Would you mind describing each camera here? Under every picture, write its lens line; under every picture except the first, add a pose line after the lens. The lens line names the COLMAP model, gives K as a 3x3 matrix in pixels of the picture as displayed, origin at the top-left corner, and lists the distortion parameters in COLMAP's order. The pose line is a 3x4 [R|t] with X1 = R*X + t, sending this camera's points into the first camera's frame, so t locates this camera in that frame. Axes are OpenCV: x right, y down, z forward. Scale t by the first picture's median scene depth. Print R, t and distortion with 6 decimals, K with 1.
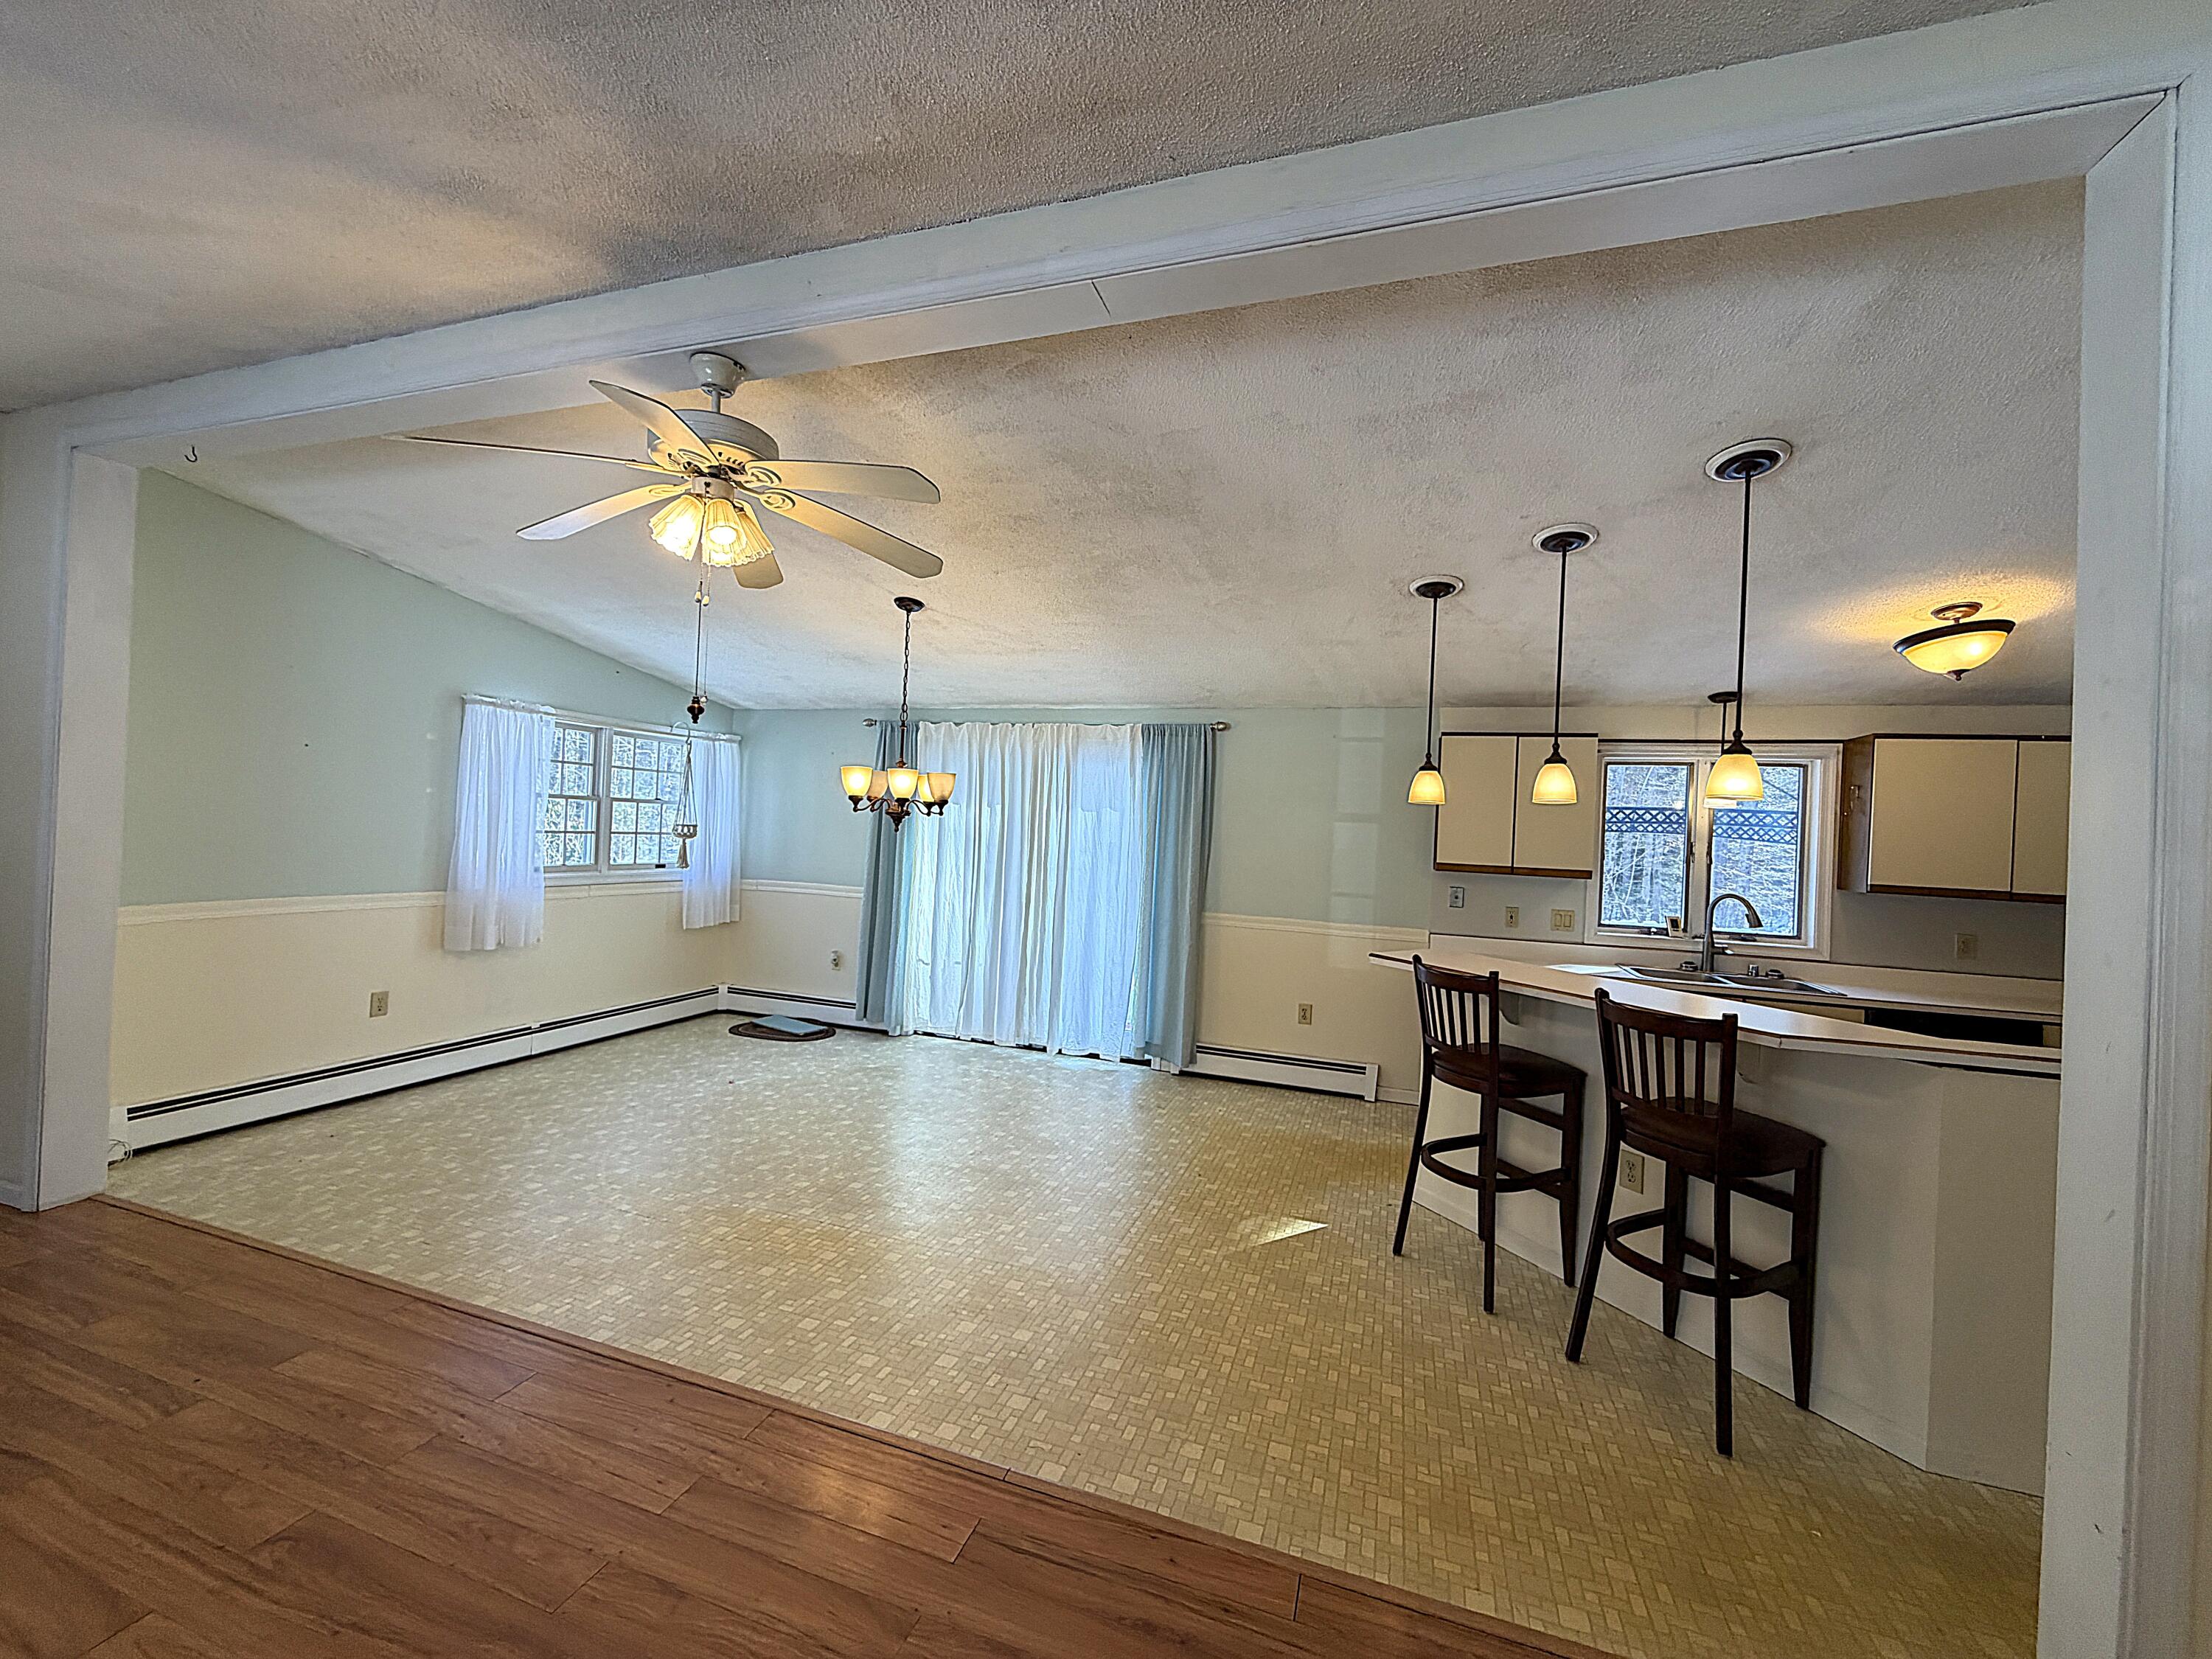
lens RADIAL K [[881.6, 0, 1098.2], [0, 881.6, 828.7], [0, 0, 1]] dist [-0.000579, 0.000411]
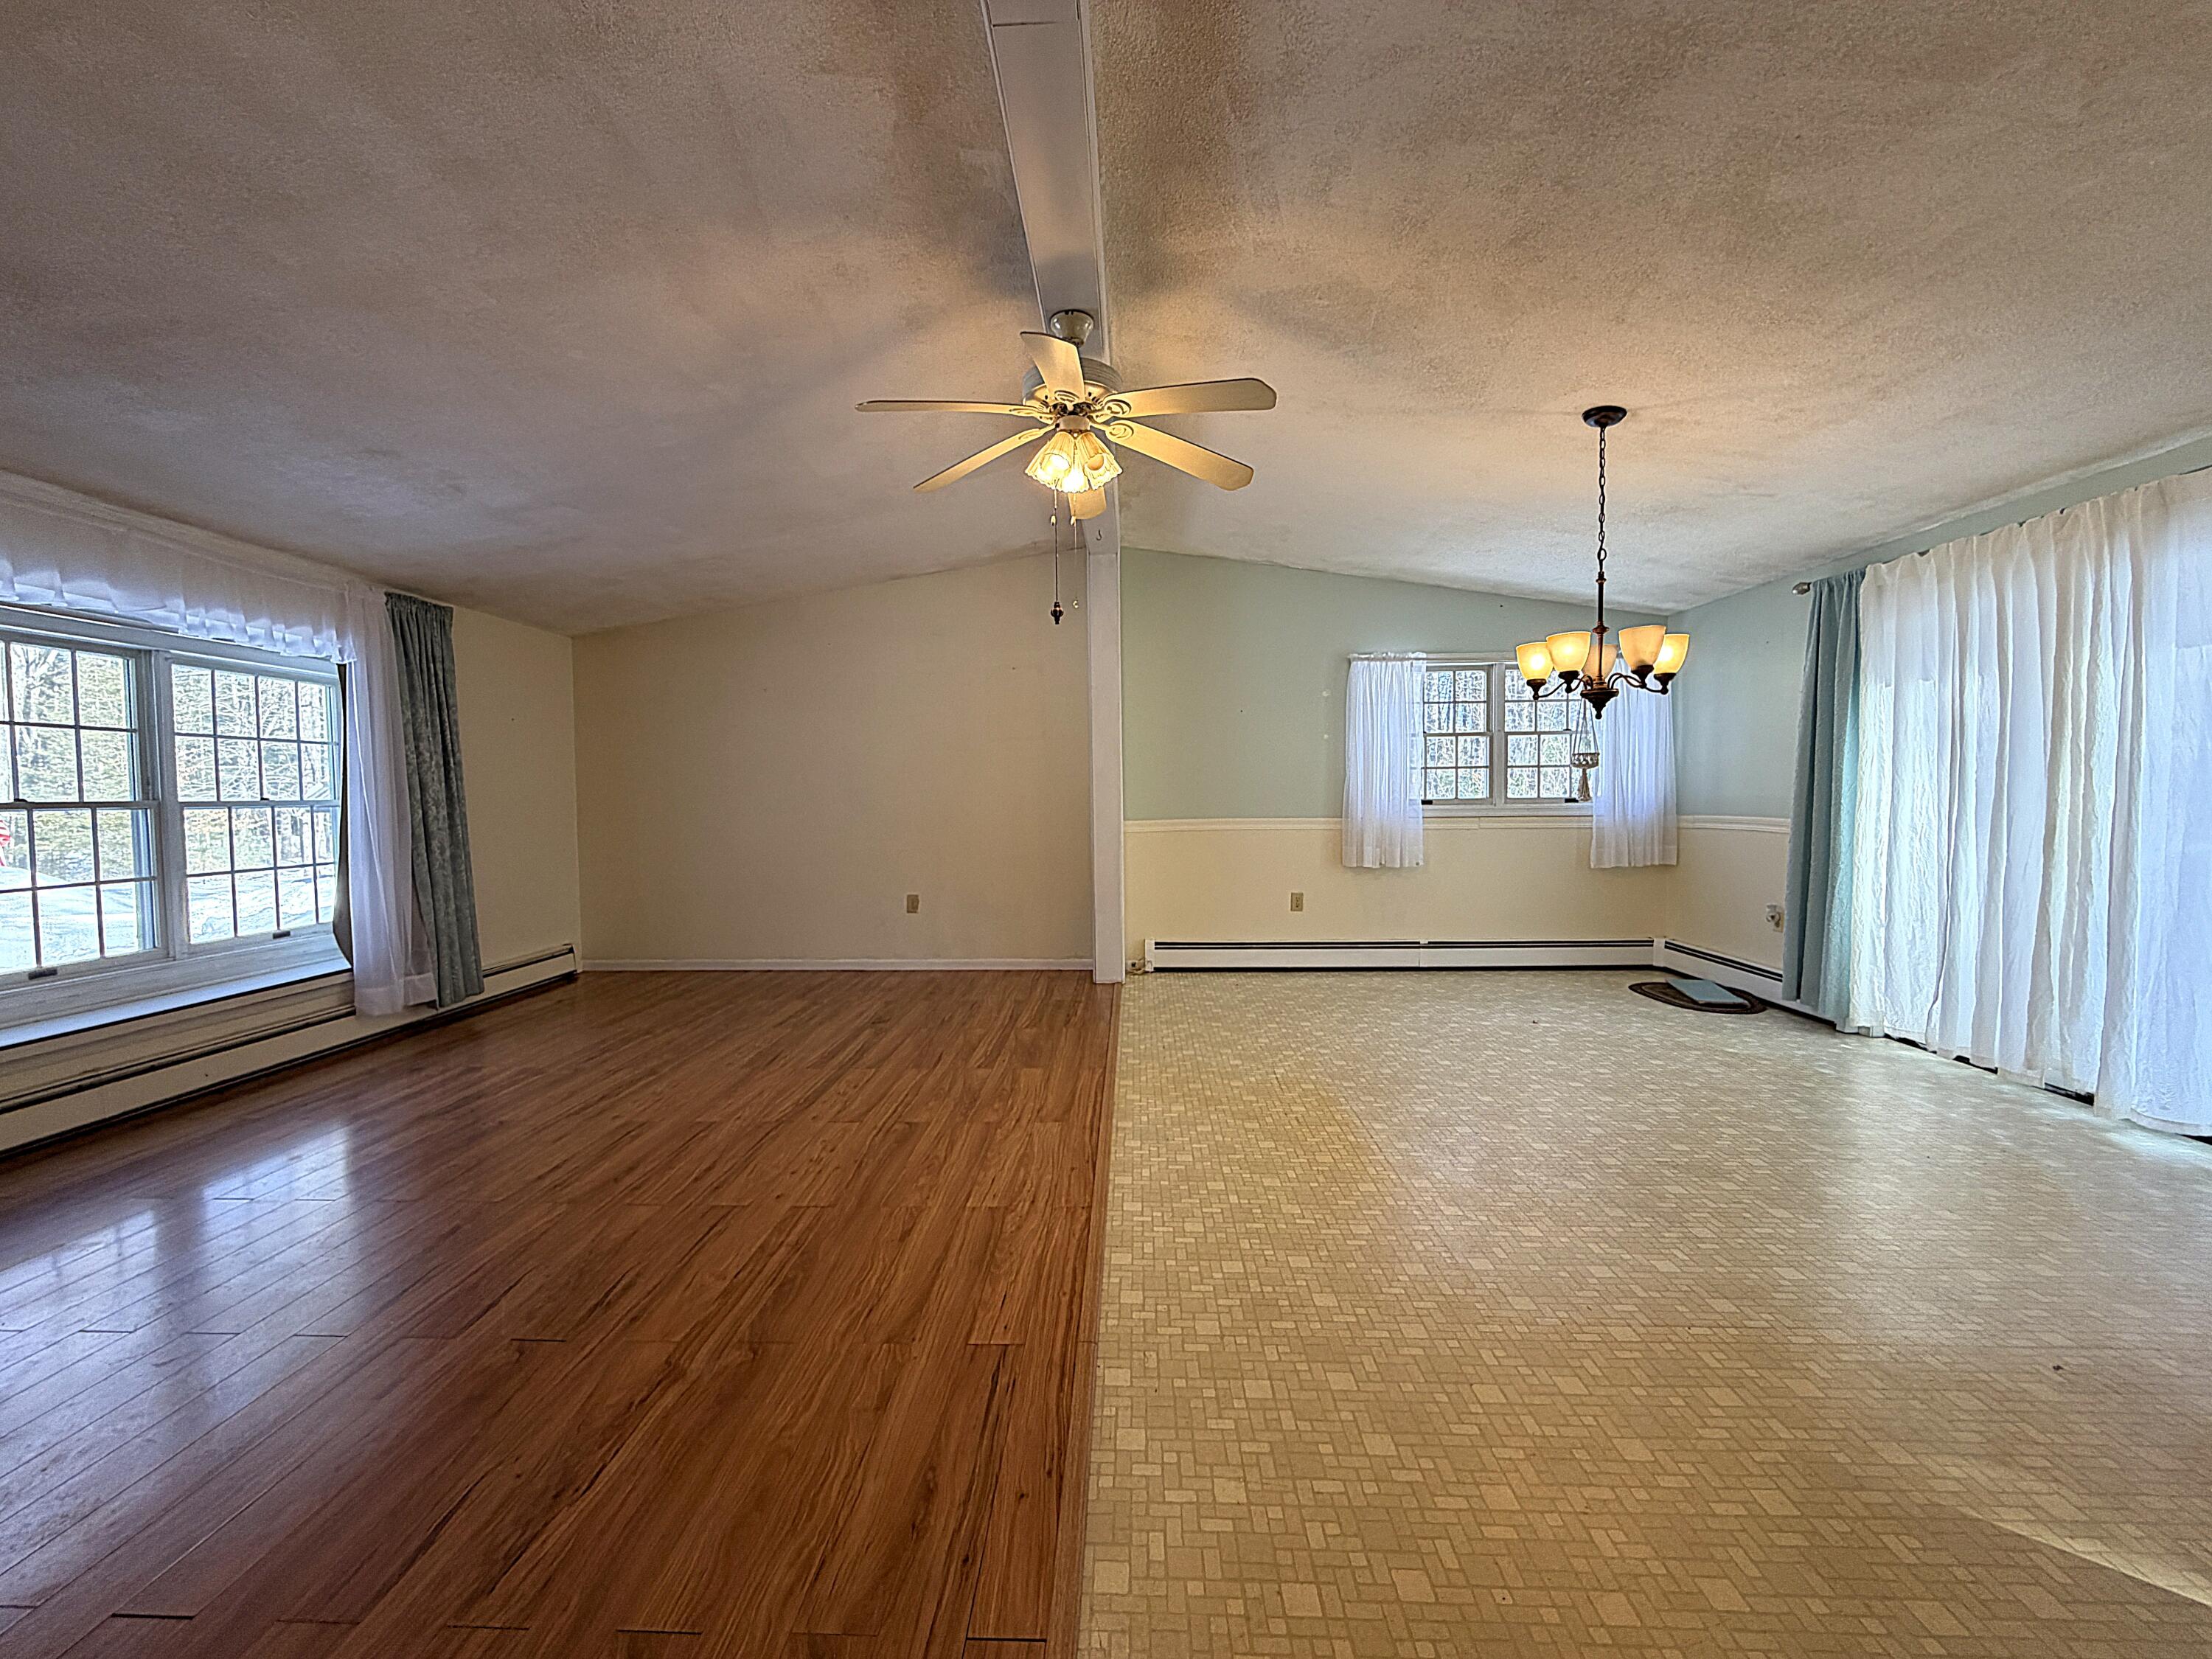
lens RADIAL K [[881.6, 0, 1098.2], [0, 881.6, 828.7], [0, 0, 1]] dist [-0.000579, 0.000411]
pose [[0.285722, -0.010063, -0.958260, 0.352321], [0.027901, 0.999608, -0.002178, 0.081625], [0.957906, -0.026114, 0.285890, 0.331308]]
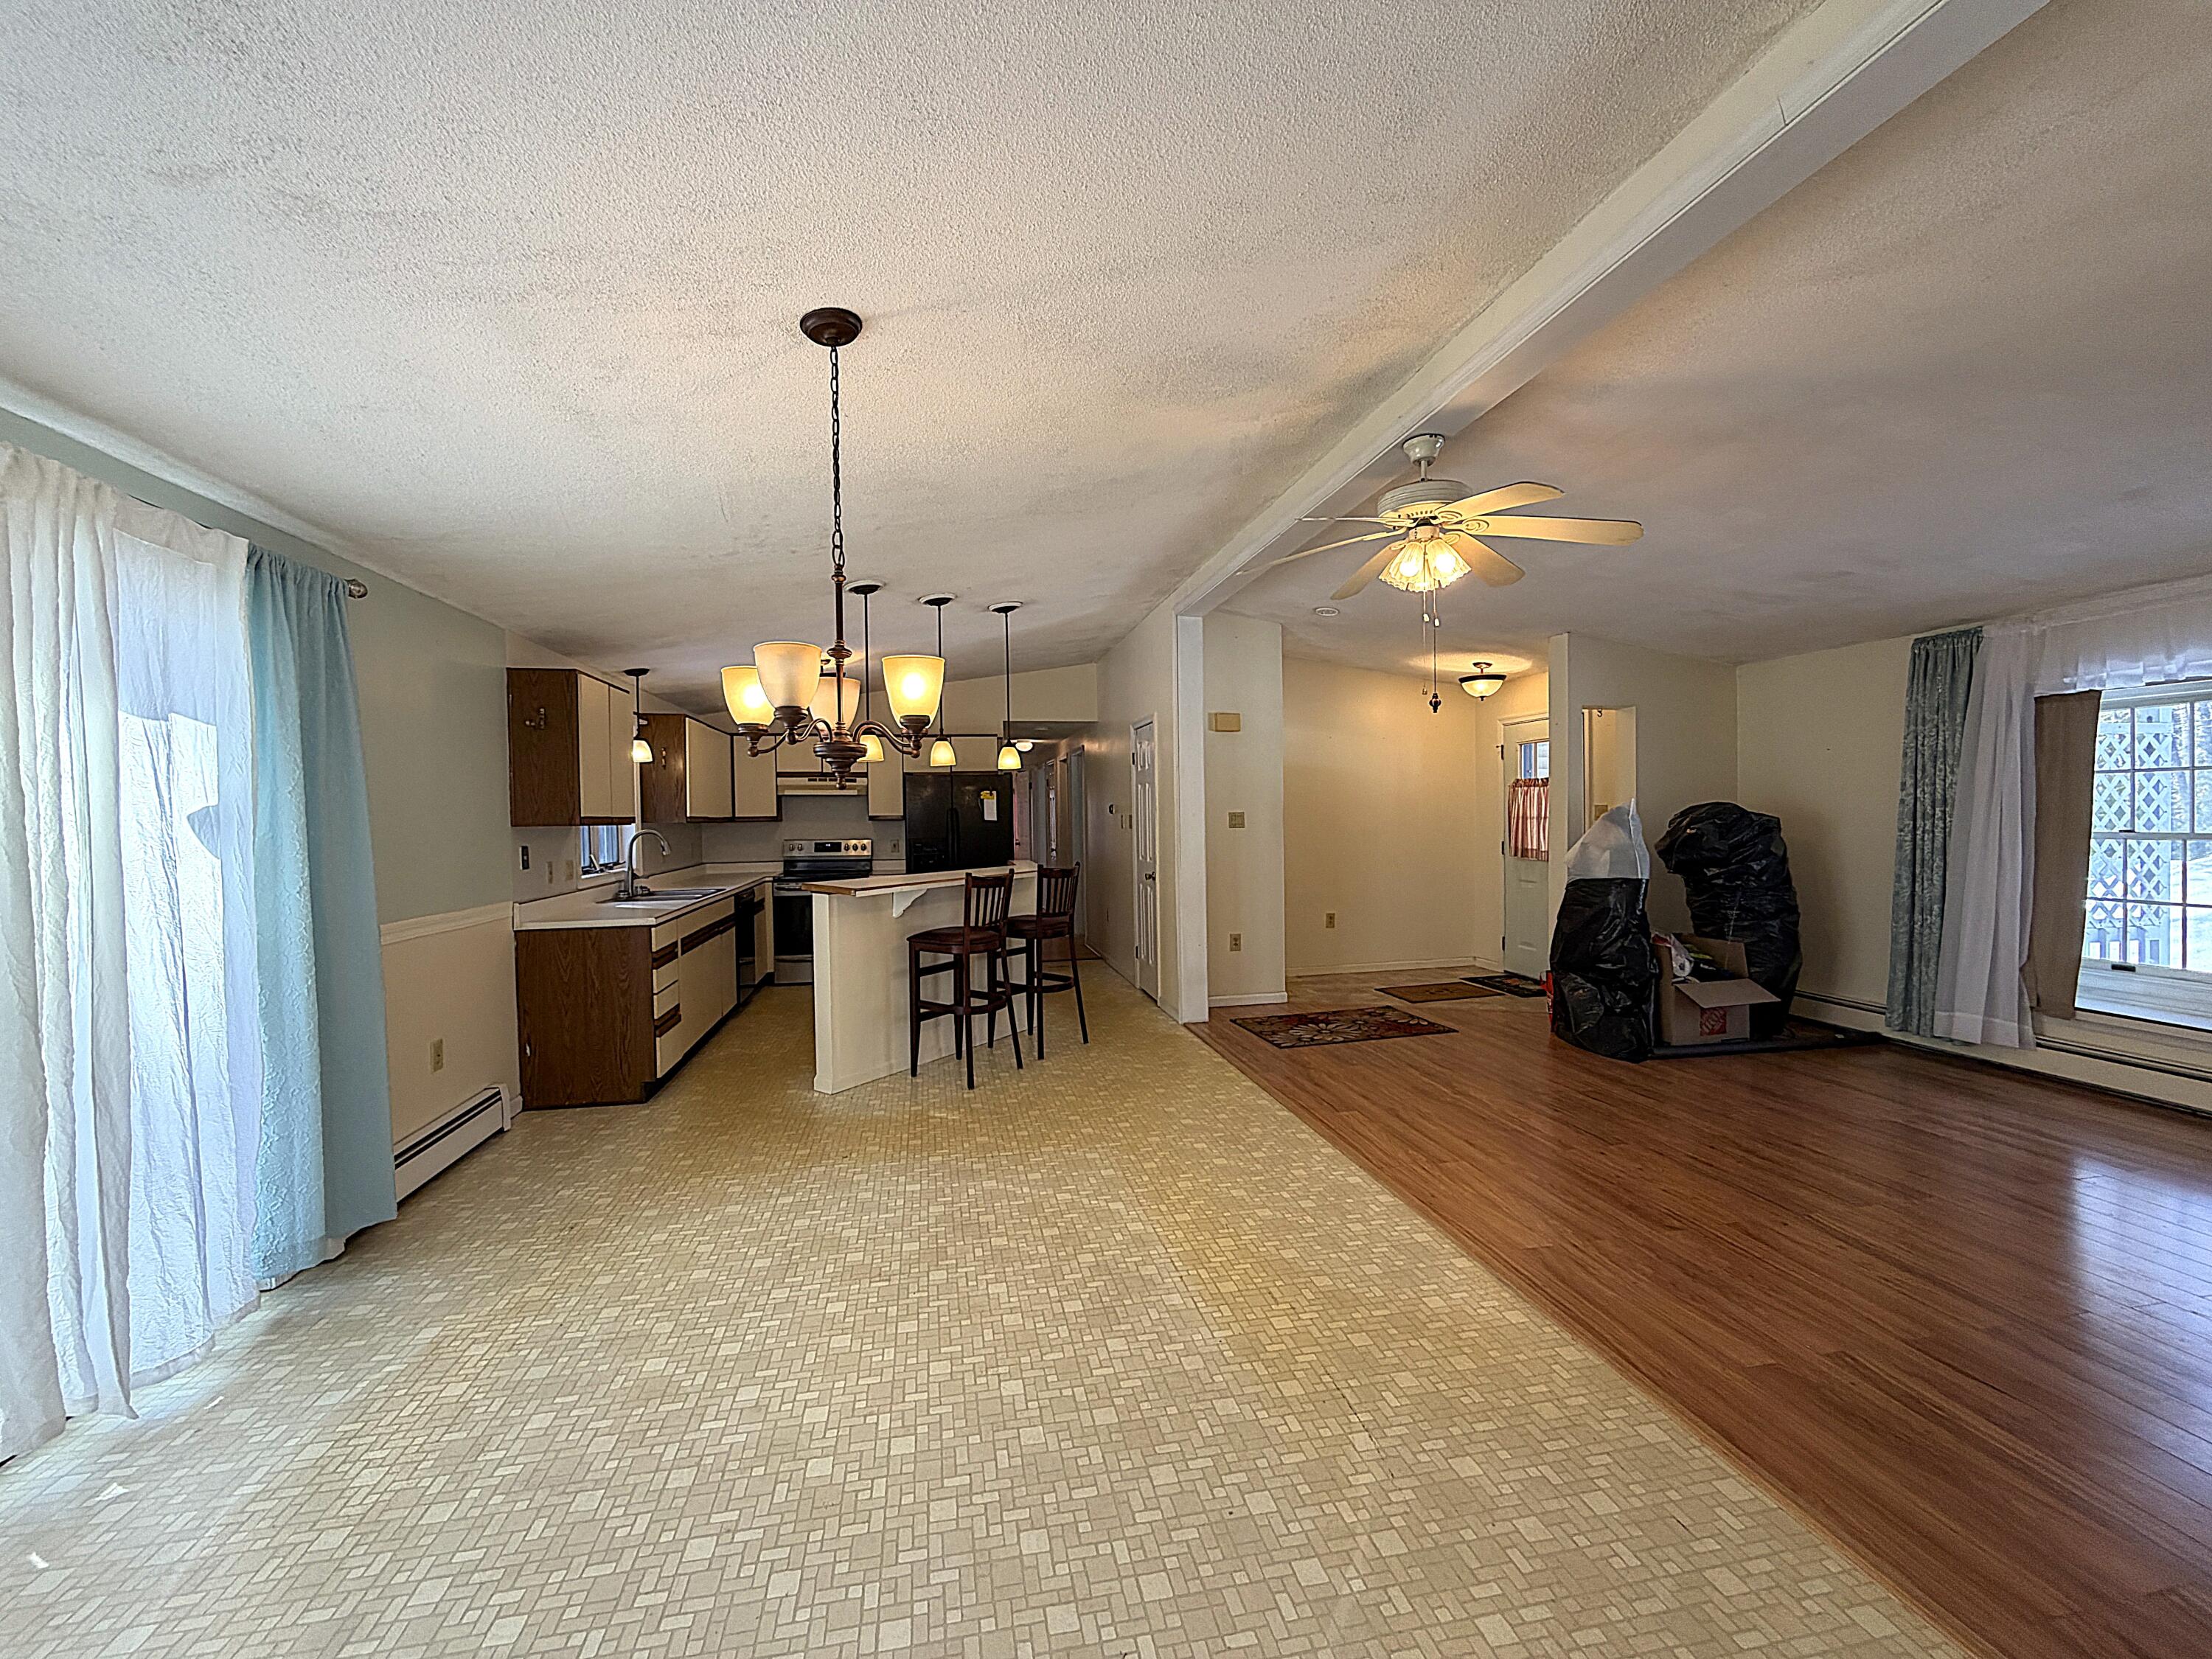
lens RADIAL K [[879.5, 0, 1100.8], [0, 879.5, 825.9], [0, 0, 1]] dist [-0.001745, 0.000058]
pose [[-0.502503, -0.048627, 0.863207, -0.672206], [-0.010172, 0.998680, 0.050337, -0.001975], [-0.864516, 0.016514, -0.502334, 1.034805]]
